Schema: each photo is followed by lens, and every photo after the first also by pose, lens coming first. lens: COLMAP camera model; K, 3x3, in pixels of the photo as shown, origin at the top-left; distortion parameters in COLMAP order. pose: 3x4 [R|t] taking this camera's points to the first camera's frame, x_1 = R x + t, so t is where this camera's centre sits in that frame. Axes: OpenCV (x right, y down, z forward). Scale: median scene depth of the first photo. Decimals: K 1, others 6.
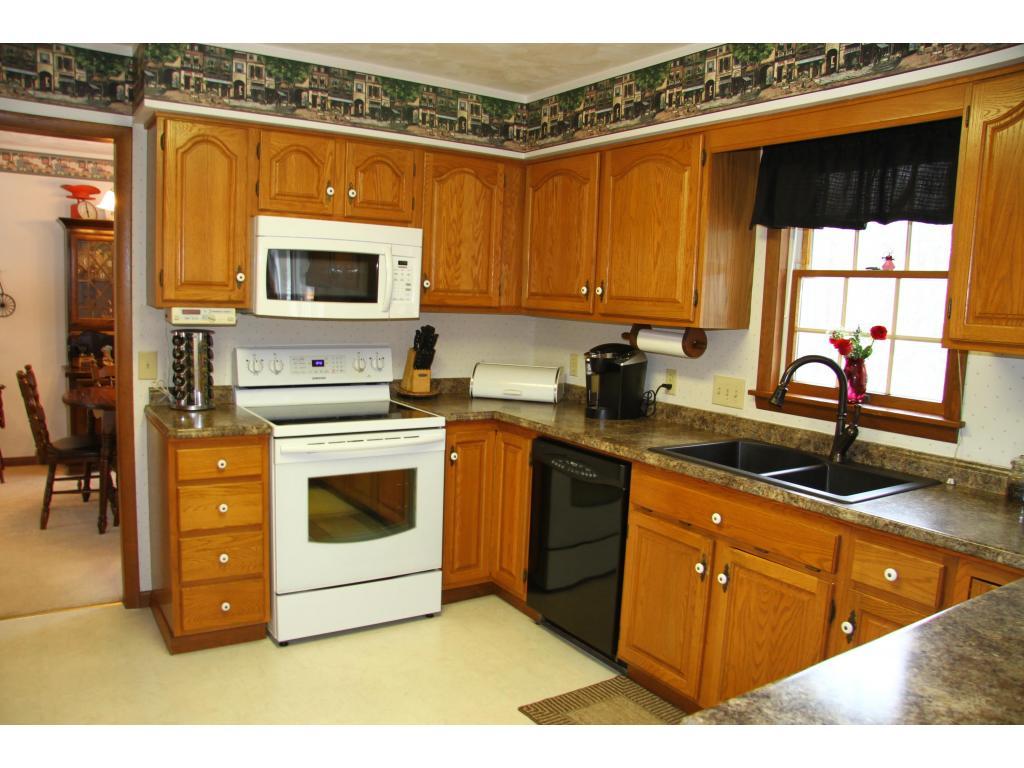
lens RADIAL K [[783.0, 0, 506.3], [0, 783.0, 391.4], [0, 0, 1]] dist [-0.164234, 0.118035]
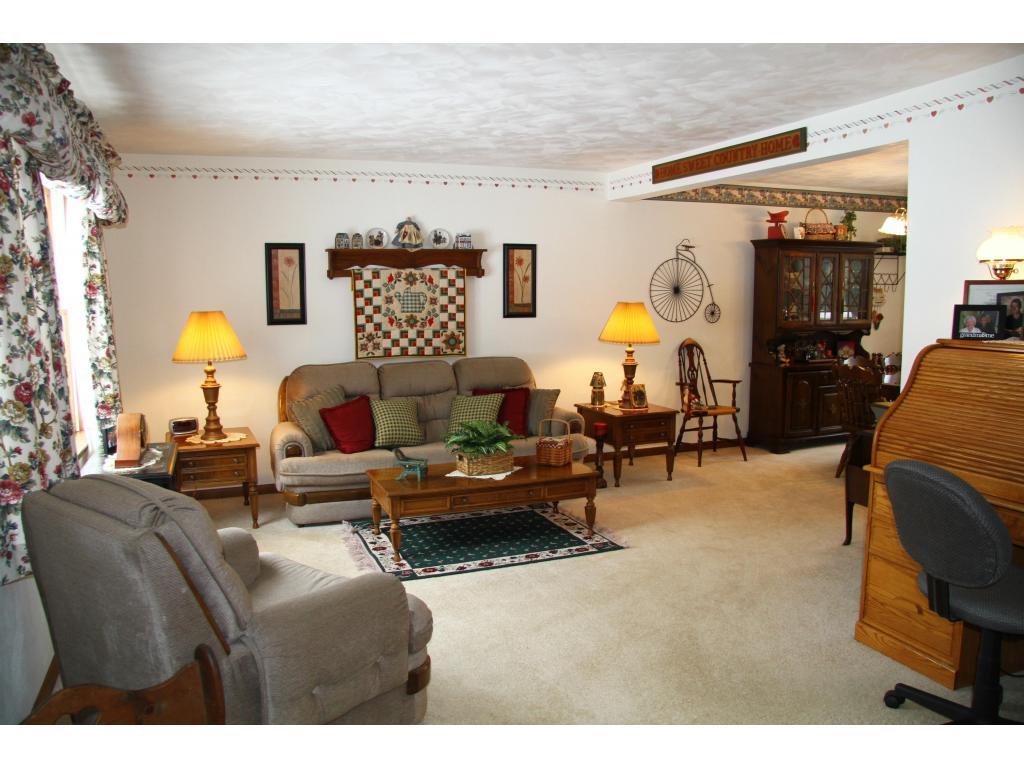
lens RADIAL K [[783.0, 0, 511.9], [0, 783.0, 389.7], [0, 0, 1]] dist [-0.164234, 0.118035]
pose [[0.981690, -0.030445, -0.188037, -1.243490], [0.029433, 0.999533, -0.008175, 0.011935], [0.188198, 0.002491, 0.982128, -0.462572]]
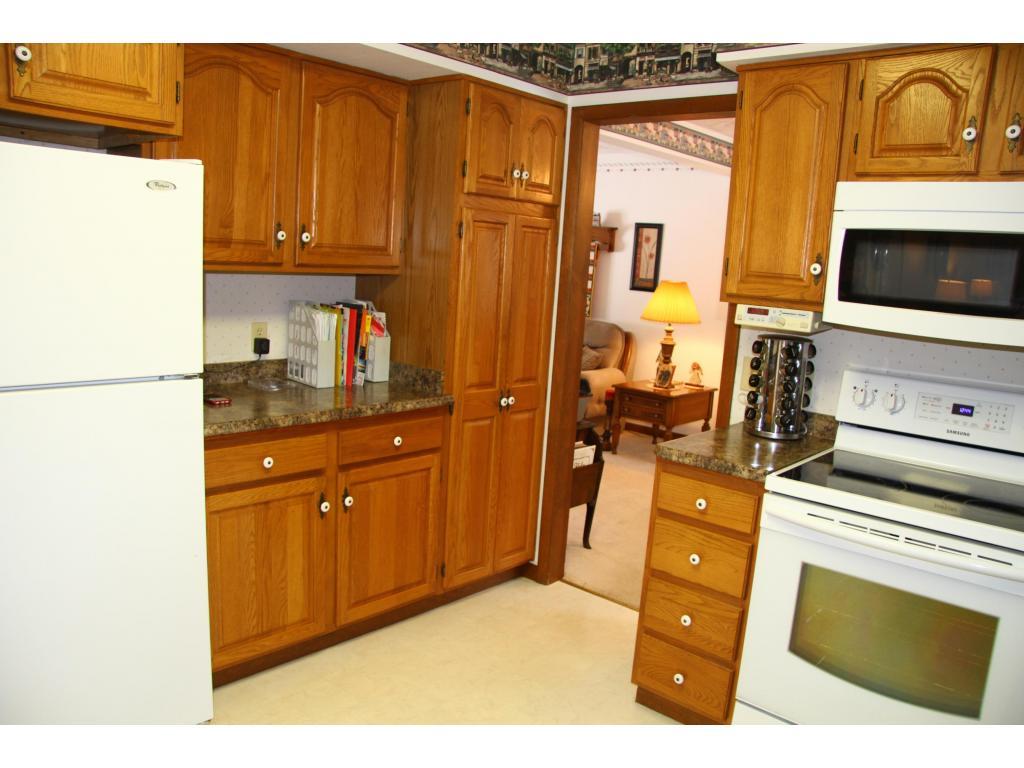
lens RADIAL K [[783.0, 0, 511.0], [0, 783.0, 392.6], [0, 0, 1]] dist [-0.164234, 0.118035]
pose [[0.270512, 0.137840, -0.952798, 0.259322], [-0.168453, 0.981206, 0.094124, -0.048115], [0.947864, 0.135039, 0.288647, 0.484590]]
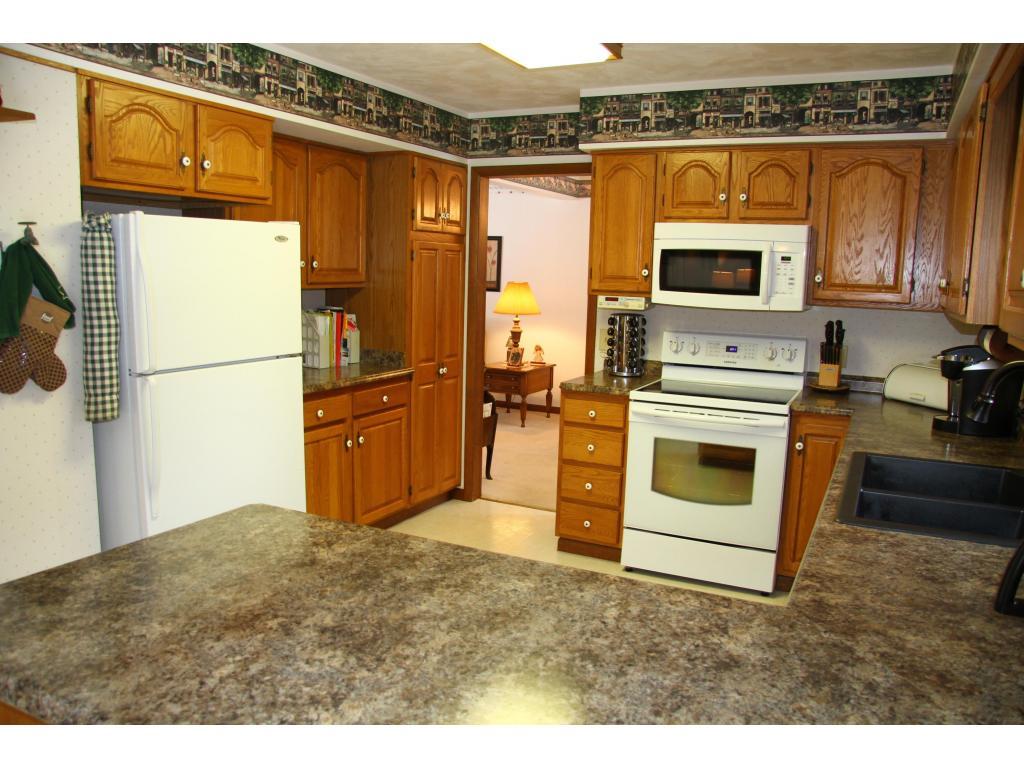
lens RADIAL K [[783.0, 0, 510.2], [0, 783.0, 387.0], [0, 0, 1]] dist [-0.164234, 0.118035]
pose [[0.508411, 0.098835, -0.855424, 0.589594], [-0.110461, 0.992670, 0.049040, -0.001104], [0.854000, 0.069559, 0.515602, 0.155458]]
